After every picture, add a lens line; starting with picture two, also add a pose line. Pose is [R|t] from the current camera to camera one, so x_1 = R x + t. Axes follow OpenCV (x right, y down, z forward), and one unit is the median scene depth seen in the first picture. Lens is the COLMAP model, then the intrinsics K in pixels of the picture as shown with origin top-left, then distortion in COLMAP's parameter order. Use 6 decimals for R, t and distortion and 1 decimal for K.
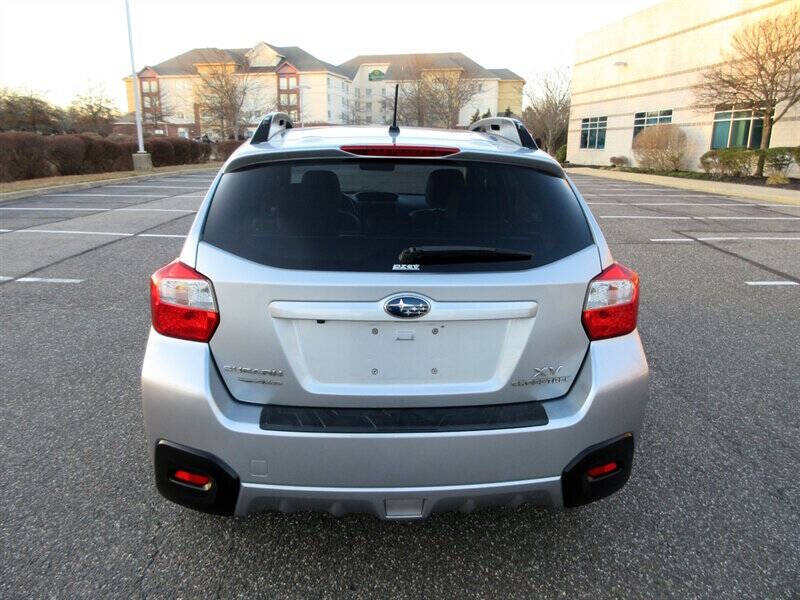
lens RADIAL K [[583.0, 0, 401.9], [0, 583.0, 300.4], [0, 0, 1]] dist [-0.005324, 0.001379]
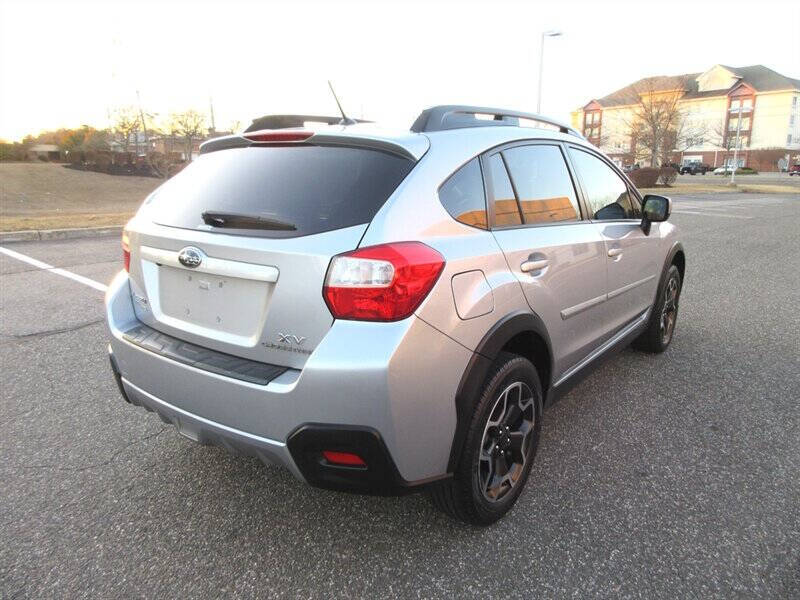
lens RADIAL K [[584.1, 0, 400.3], [0, 584.1, 303.2], [0, 0, 1]] dist [-0.015220, 0.003667]
pose [[0.760983, 0.139663, -0.633560, 0.304690], [-0.166900, 0.985830, 0.016852, 0.002807], [0.626936, 0.092917, 0.773510, 0.093447]]
